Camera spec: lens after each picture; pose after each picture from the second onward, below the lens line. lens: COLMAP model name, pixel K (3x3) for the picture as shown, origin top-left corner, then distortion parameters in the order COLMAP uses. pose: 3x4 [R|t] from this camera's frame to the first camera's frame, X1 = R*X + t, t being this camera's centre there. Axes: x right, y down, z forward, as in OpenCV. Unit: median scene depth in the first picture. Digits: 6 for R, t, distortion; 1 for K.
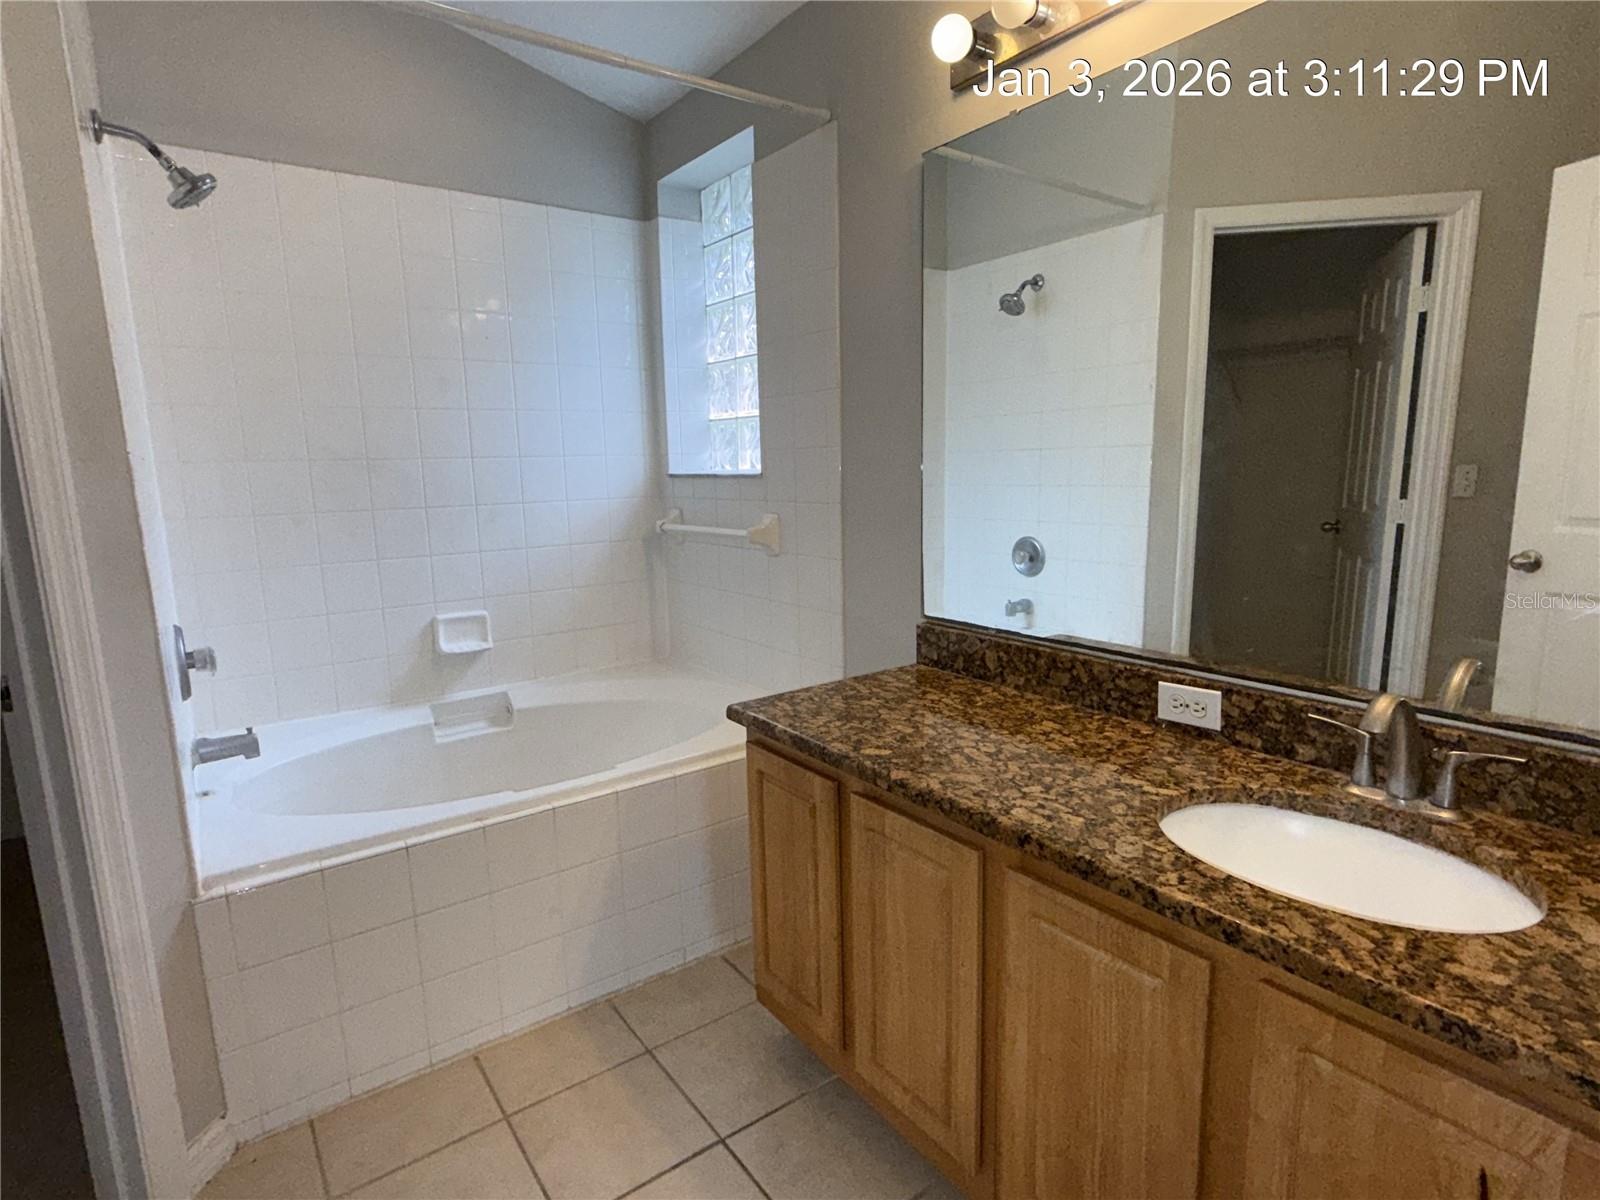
lens RADIAL K [[833.6, 0, 801.5], [0, 833.6, 604.3], [0, 0, 1]] dist [0.001084, -0.000582]
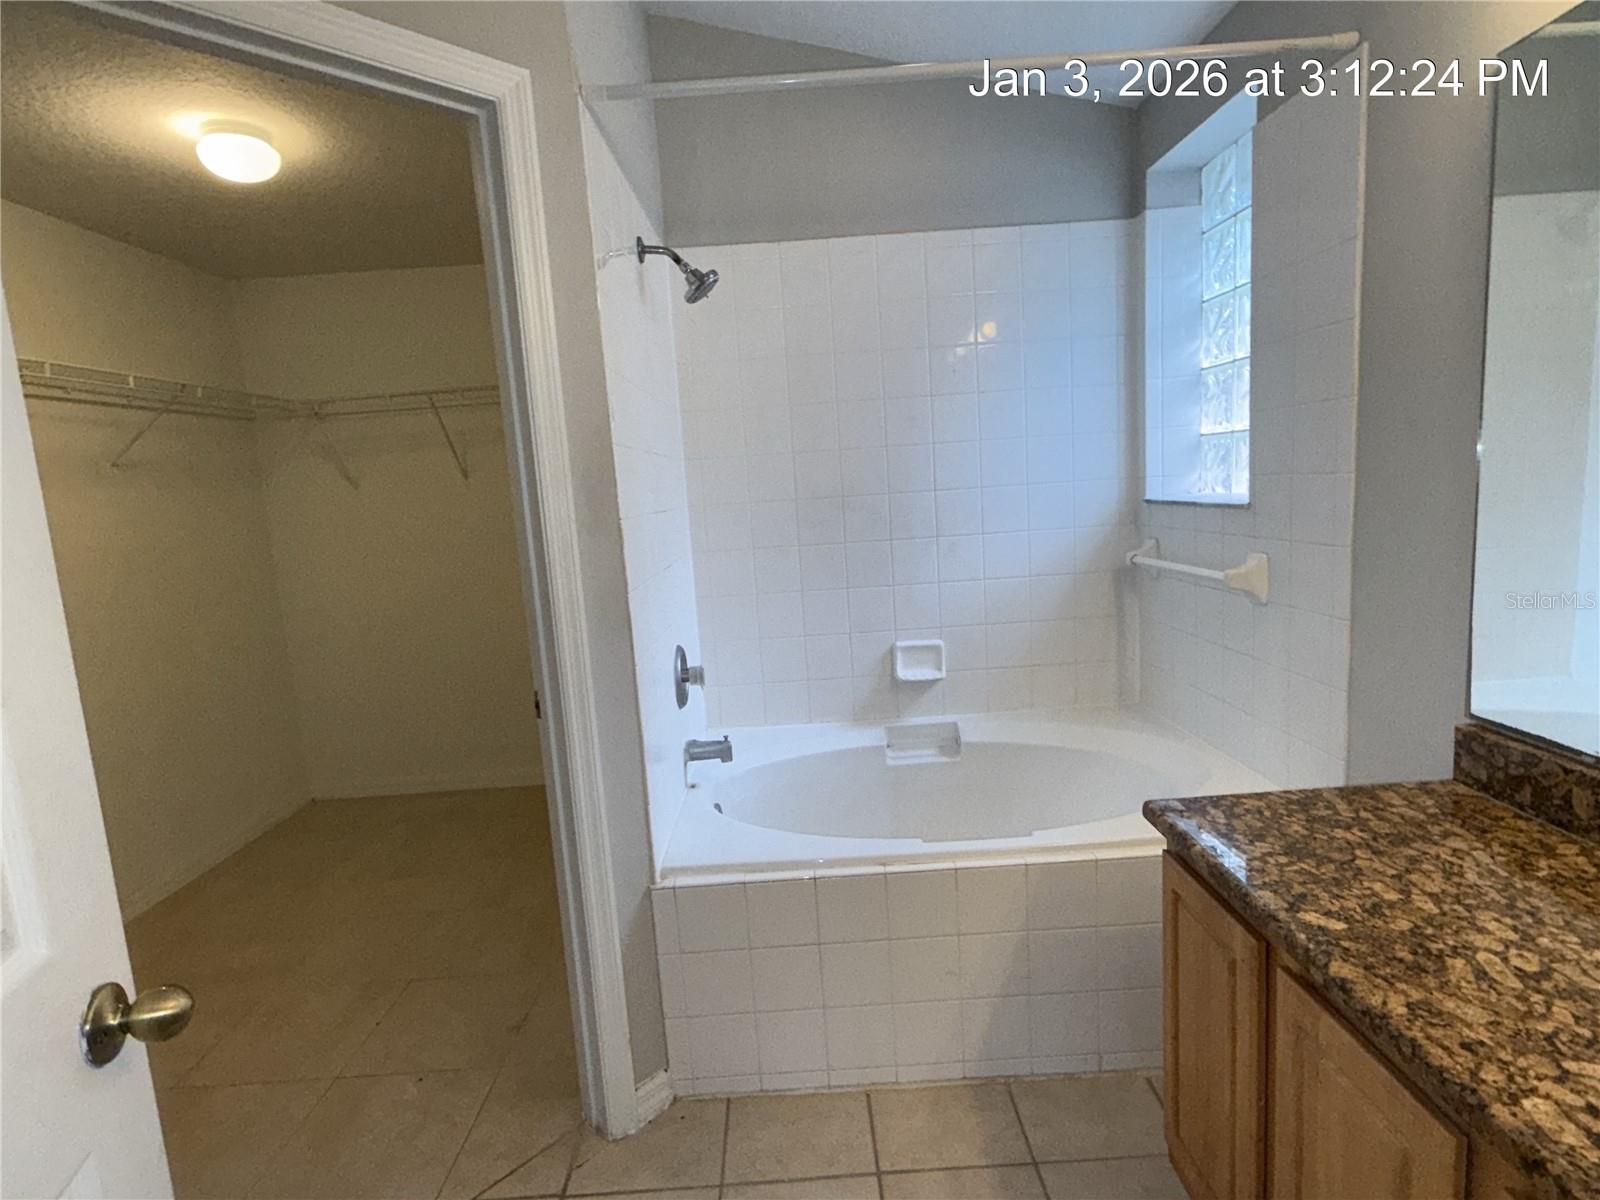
lens RADIAL K [[833.6, 0, 805.6], [0, 833.6, 604.0], [0, 0, 1]] dist [0.001084, -0.000582]
pose [[0.814593, 0.054403, -0.577476, 0.099302], [-0.051893, 0.998435, 0.020859, -0.070333], [0.577707, 0.012976, 0.816141, 0.111764]]
